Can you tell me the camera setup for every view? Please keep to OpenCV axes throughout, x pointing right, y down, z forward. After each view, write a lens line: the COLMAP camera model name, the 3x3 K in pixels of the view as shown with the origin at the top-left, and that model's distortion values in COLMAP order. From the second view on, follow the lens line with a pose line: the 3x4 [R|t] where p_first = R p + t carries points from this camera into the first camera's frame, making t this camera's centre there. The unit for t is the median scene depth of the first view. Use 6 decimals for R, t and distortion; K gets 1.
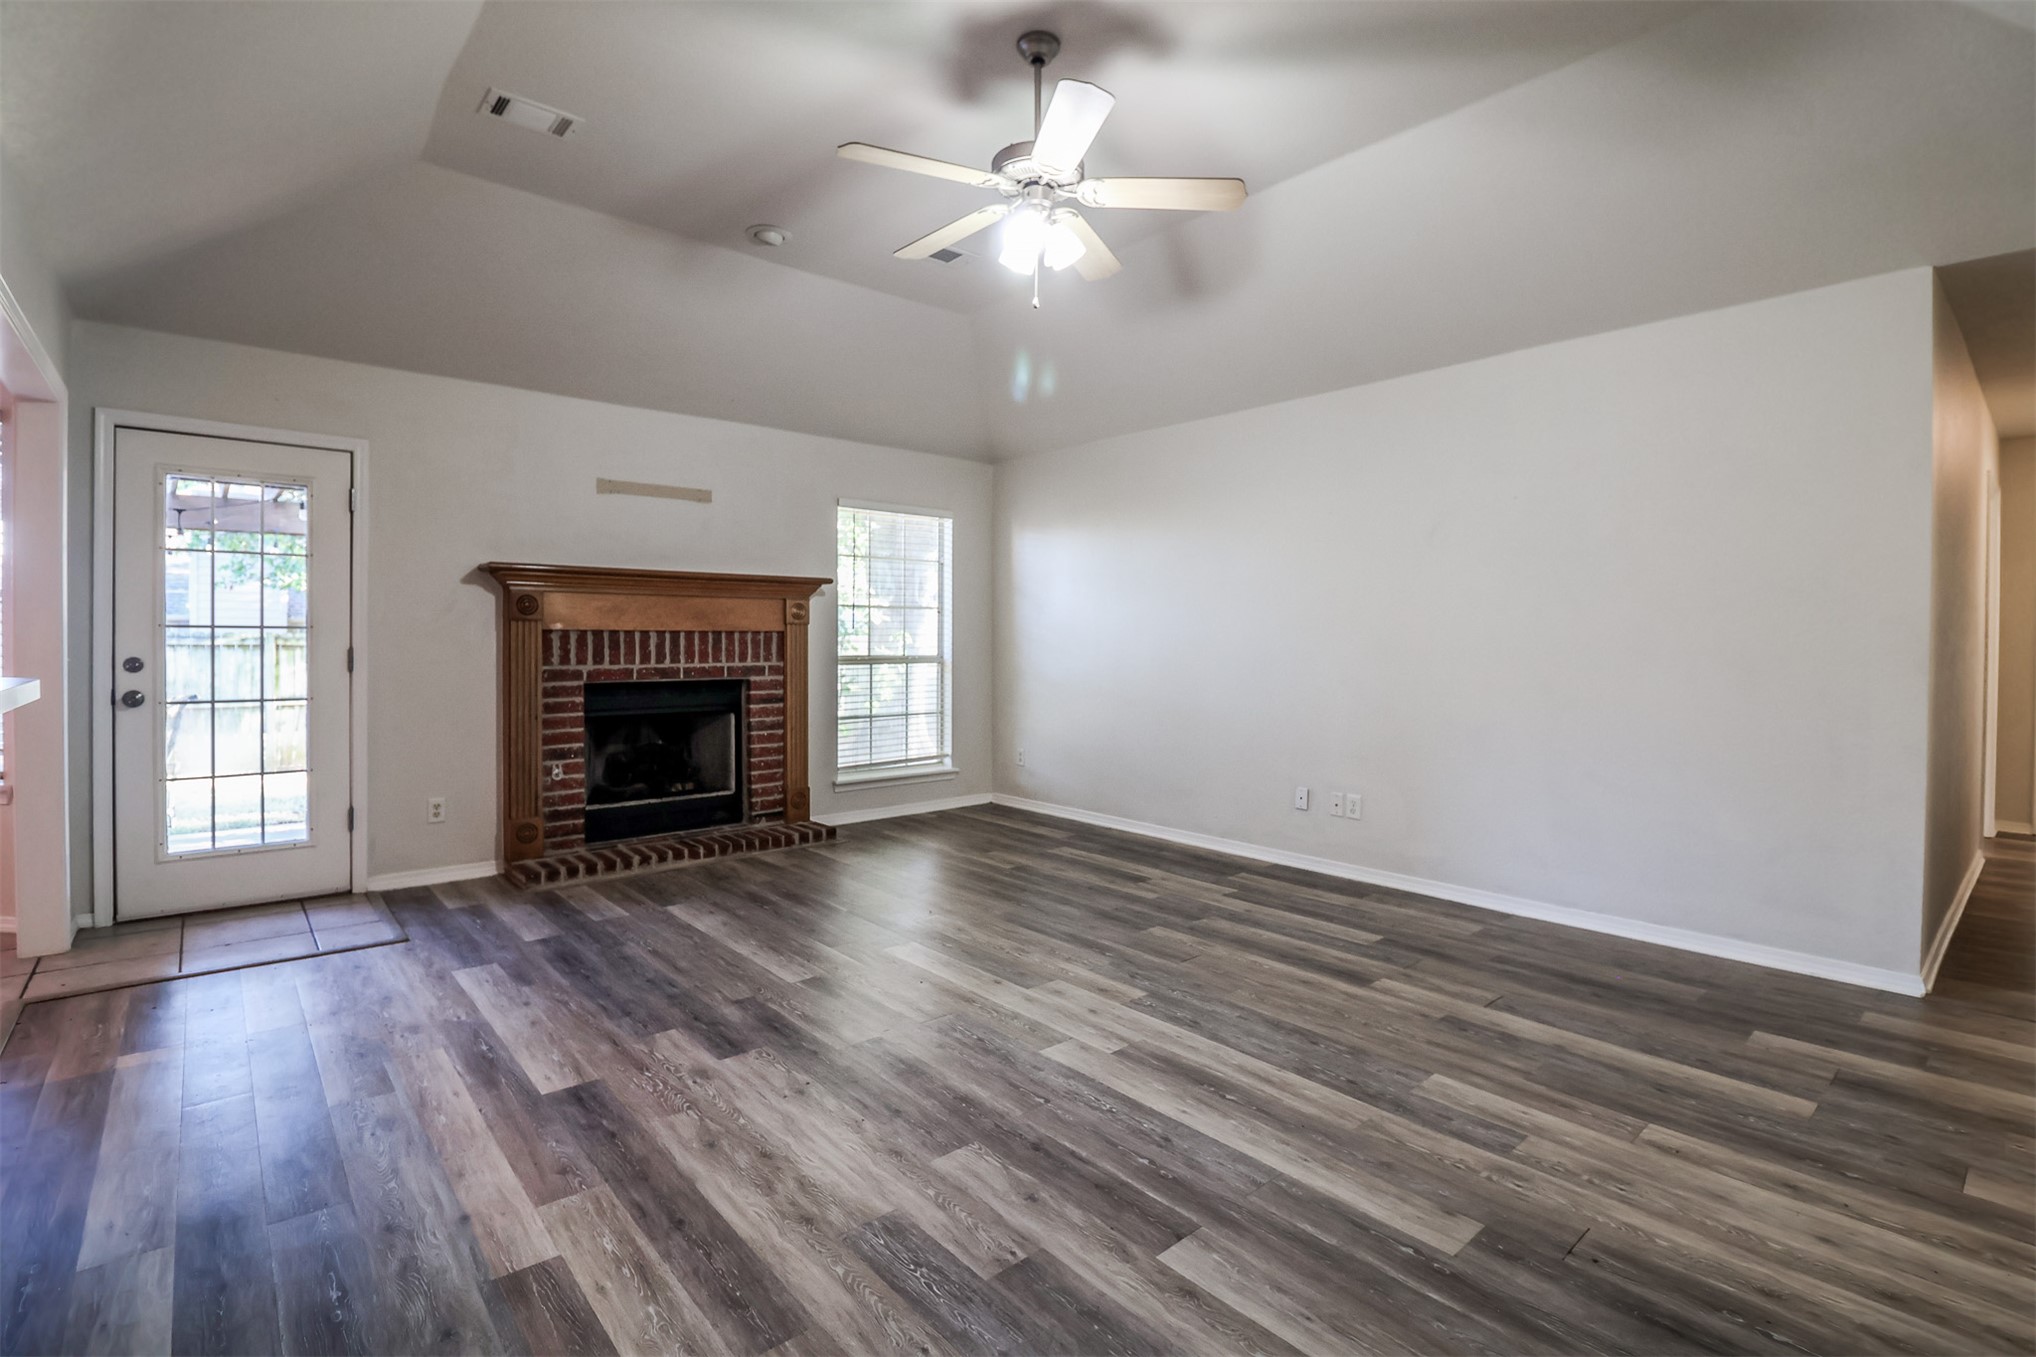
lens RADIAL K [[938.8, 0, 1026.8], [0, 938.8, 646.0], [0, 0, 1]] dist [-0.003458, -0.010574]
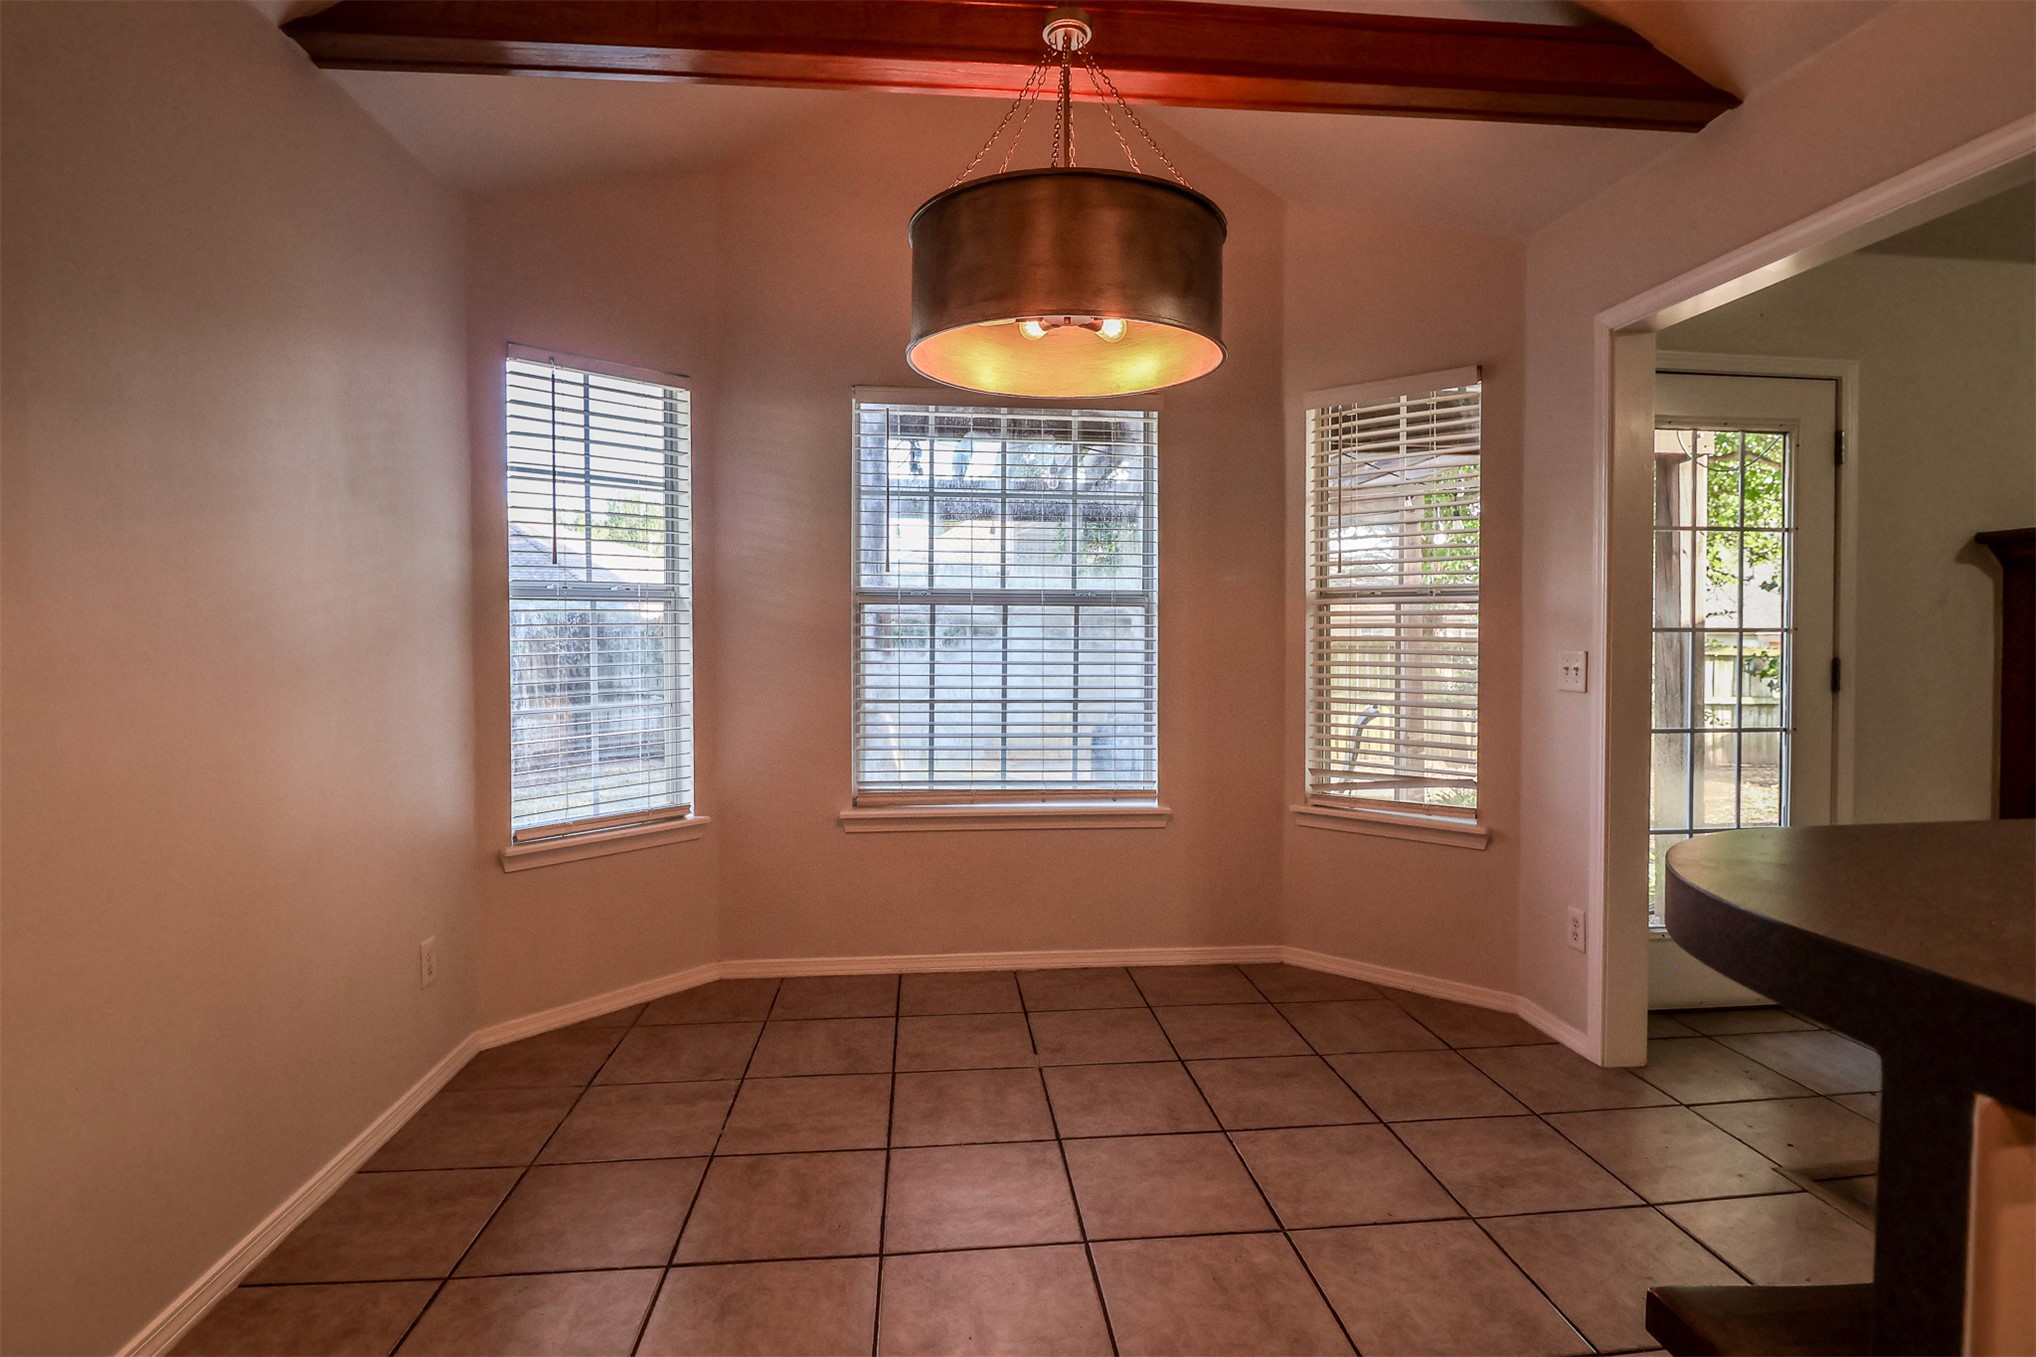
lens RADIAL K [[965.6, 0, 1020.3], [0, 965.6, 655.2], [0, 0, 1]] dist [-0.056438, -0.000145]
pose [[0.808936, 0.008245, -0.587839, -0.890394], [-0.000985, 0.999919, 0.012670, -0.008903], [0.587896, -0.009670, 0.808879, 0.077540]]
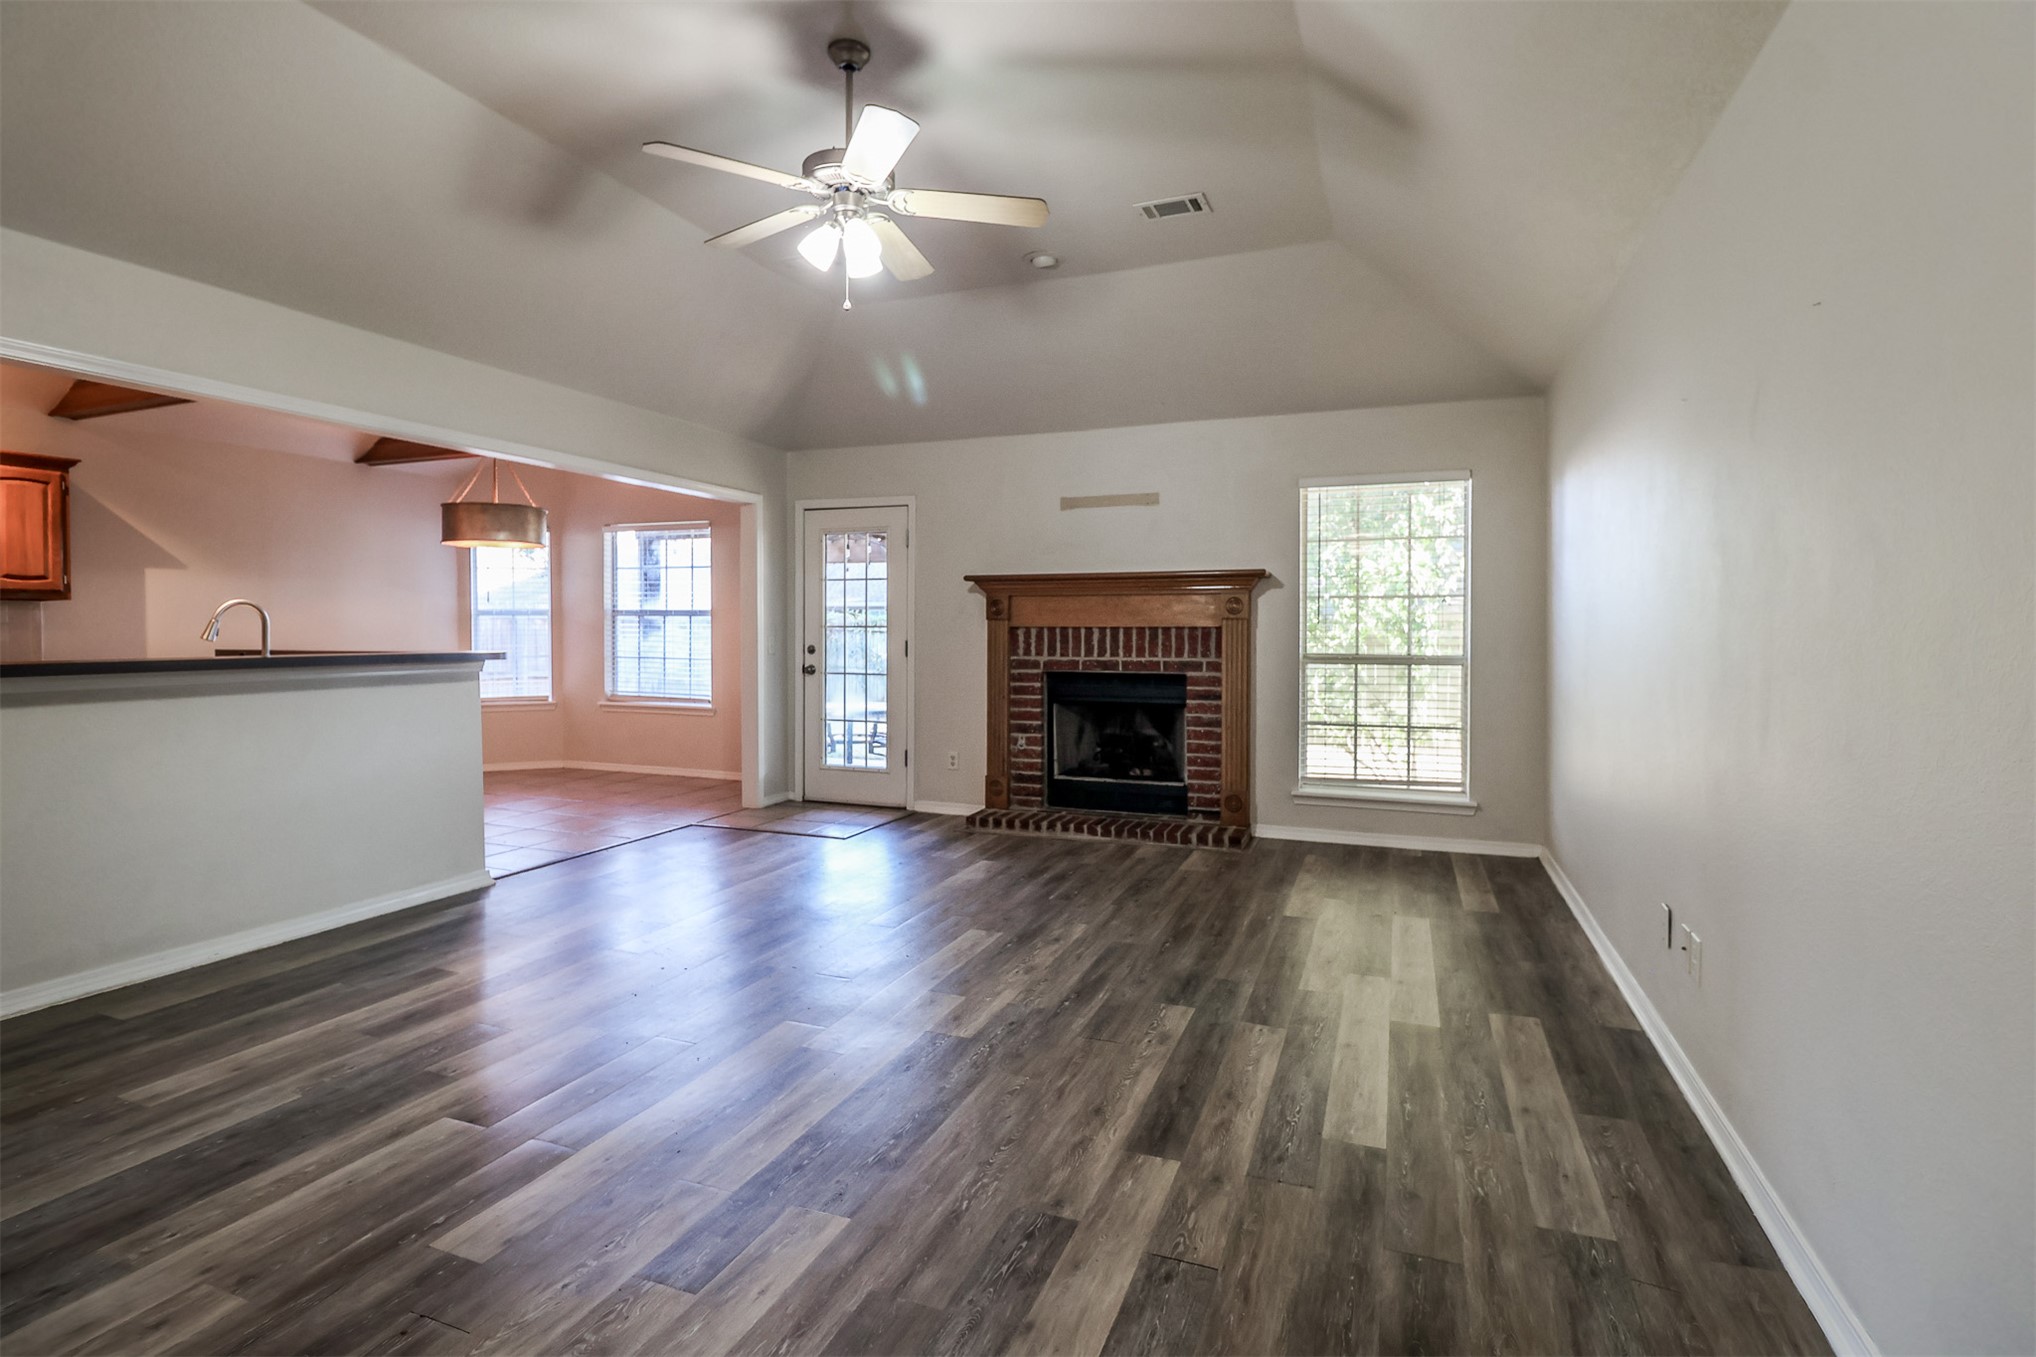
lens RADIAL K [[978.0, 0, 1025.4], [0, 978.0, 644.0], [0, 0, 1]] dist [-0.000833, -0.013132]
pose [[0.467337, 0.009117, -0.884032, 0.780149], [-0.008001, 0.999949, 0.006083, -0.003326], [0.884043, 0.004230, 0.467387, 0.501364]]
